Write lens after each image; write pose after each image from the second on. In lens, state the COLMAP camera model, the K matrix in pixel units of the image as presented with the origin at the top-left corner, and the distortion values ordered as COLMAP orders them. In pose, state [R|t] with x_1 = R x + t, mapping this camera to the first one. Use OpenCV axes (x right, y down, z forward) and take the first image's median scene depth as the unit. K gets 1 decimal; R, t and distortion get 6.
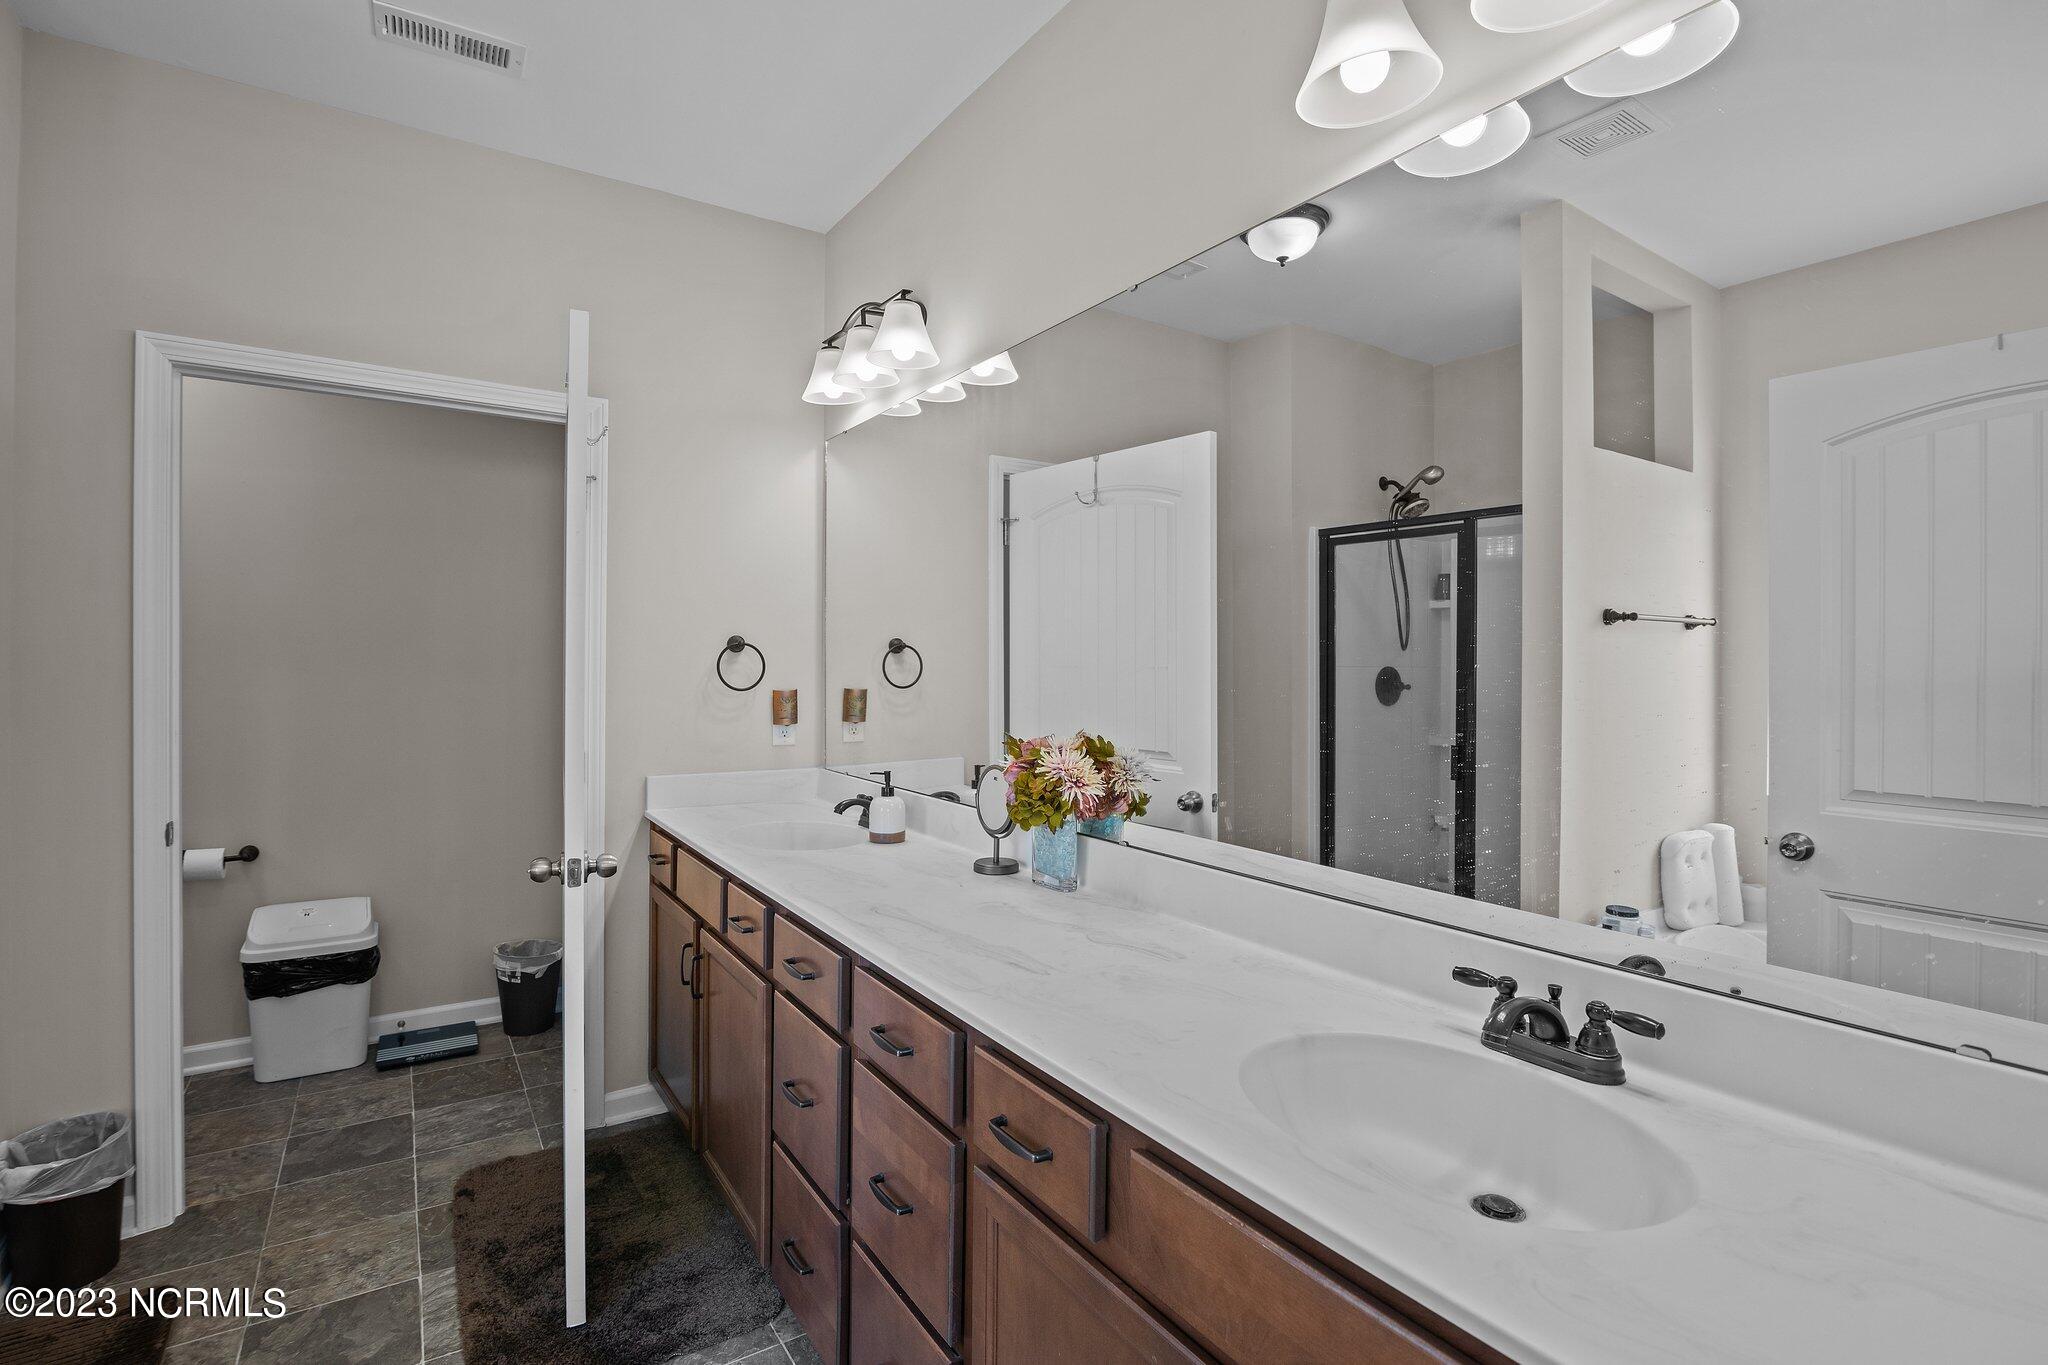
lens RADIAL K [[935.7, 0, 1010.7], [0, 935.7, 670.0], [0, 0, 1]] dist [-0.019110, 0.000270]
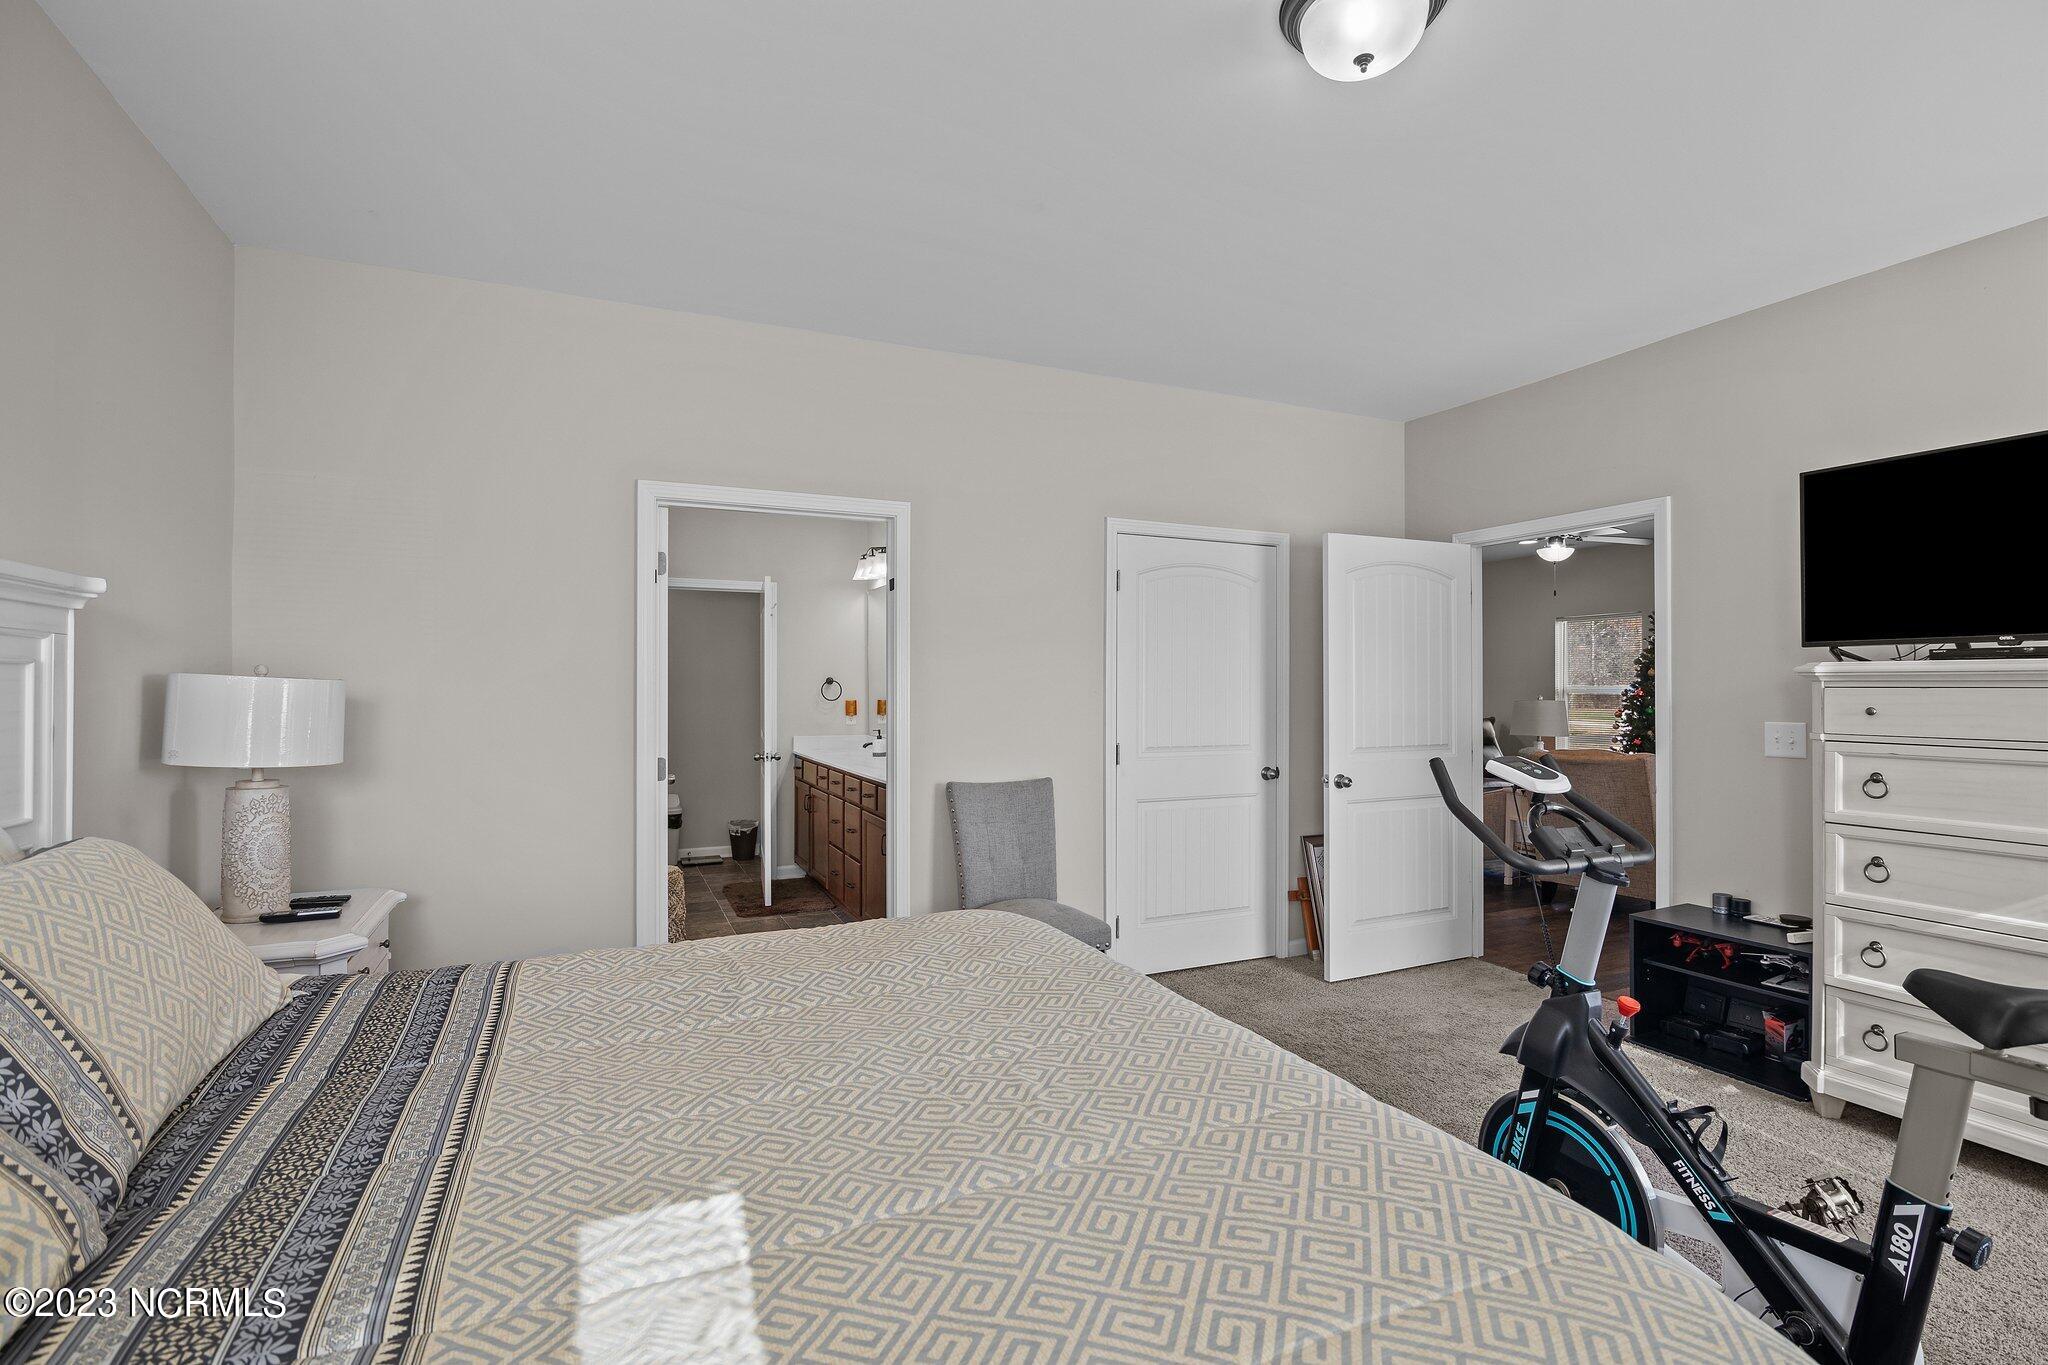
lens RADIAL K [[935.7, 0, 1022.5], [0, 935.7, 687.2], [0, 0, 1]] dist [-0.019110, 0.000270]
pose [[0.988067, -0.006793, -0.153876, 0.563119], [0.006000, 0.999966, -0.005621, 0.003991], [0.153909, 0.004631, 0.988074, -1.288508]]
